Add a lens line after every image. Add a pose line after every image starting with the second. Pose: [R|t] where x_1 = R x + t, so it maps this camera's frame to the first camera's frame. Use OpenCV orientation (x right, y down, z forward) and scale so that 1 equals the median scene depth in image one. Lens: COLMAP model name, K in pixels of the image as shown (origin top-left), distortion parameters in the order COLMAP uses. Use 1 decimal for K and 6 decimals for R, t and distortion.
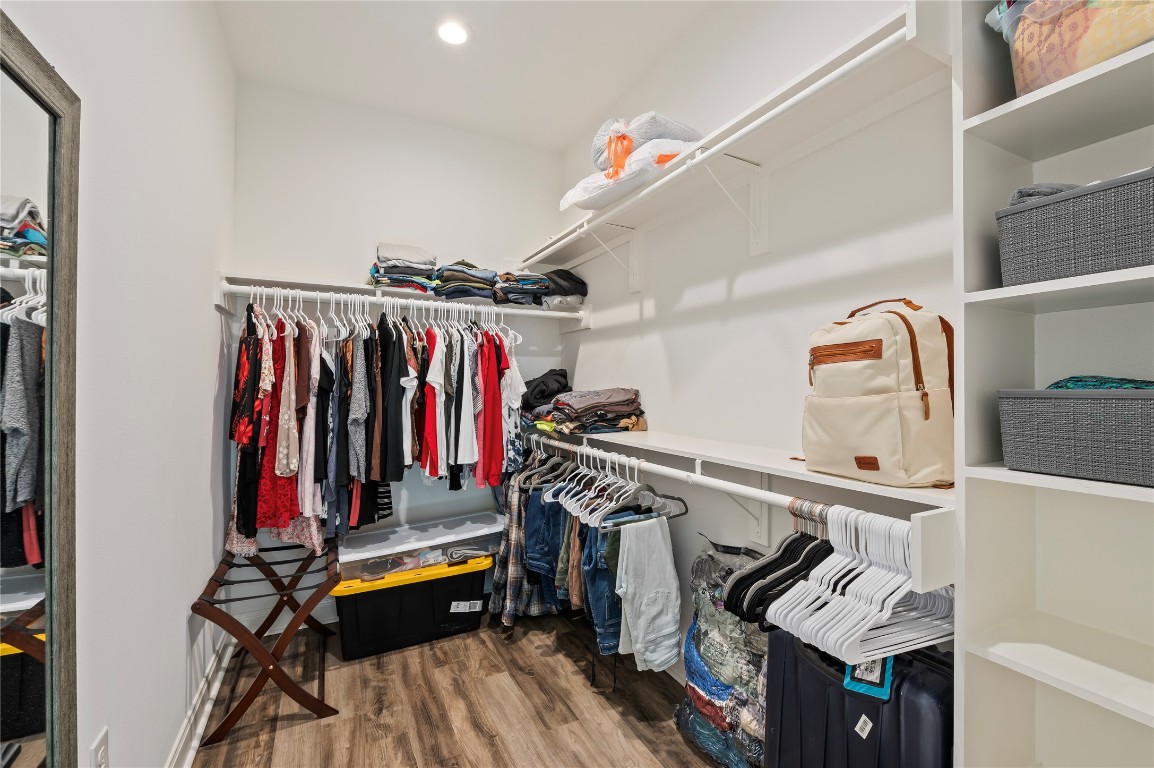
lens RADIAL K [[503.5, 0, 575.3], [0, 503.5, 379.4], [0, 0, 1]] dist [0.013618, -0.000727]
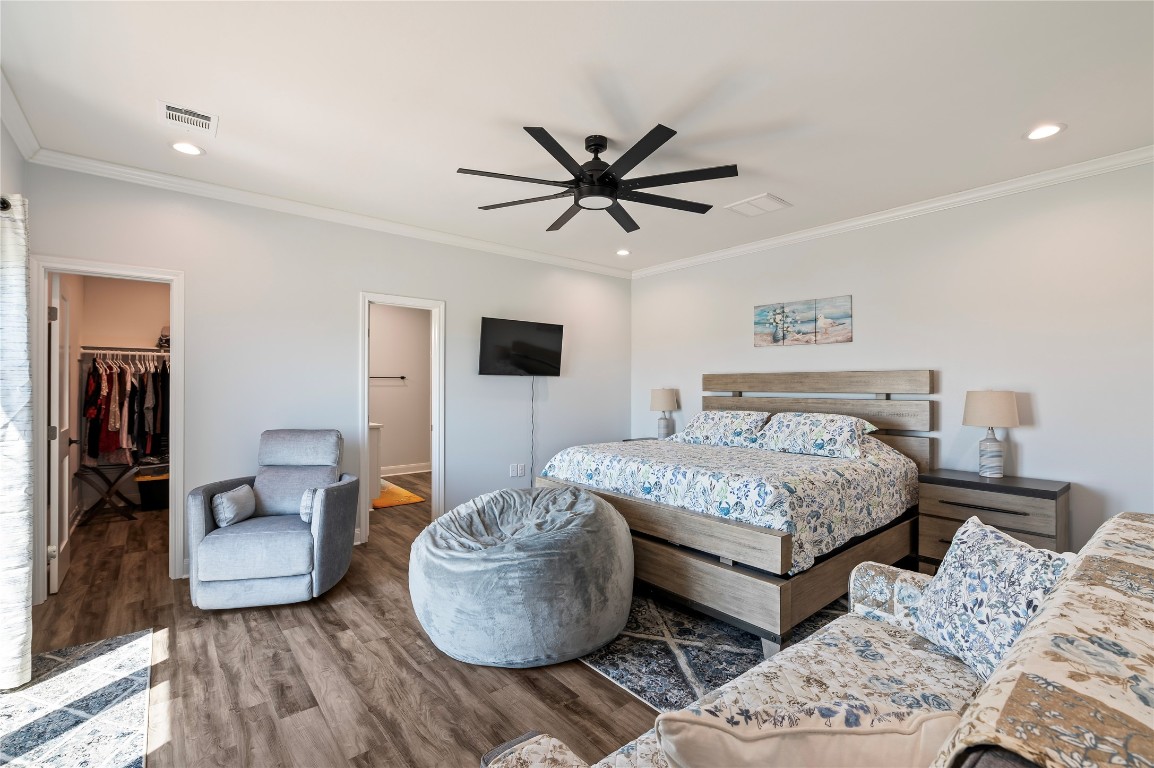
lens RADIAL K [[503.5, 0, 575.3], [0, 503.5, 379.4], [0, 0, 1]] dist [0.013618, -0.000727]
pose [[0.967939, 0.001047, 0.251183, 0.910523], [-0.002470, 0.999983, 0.005351, -0.069073], [-0.251173, -0.005800, 0.967925, -1.824427]]
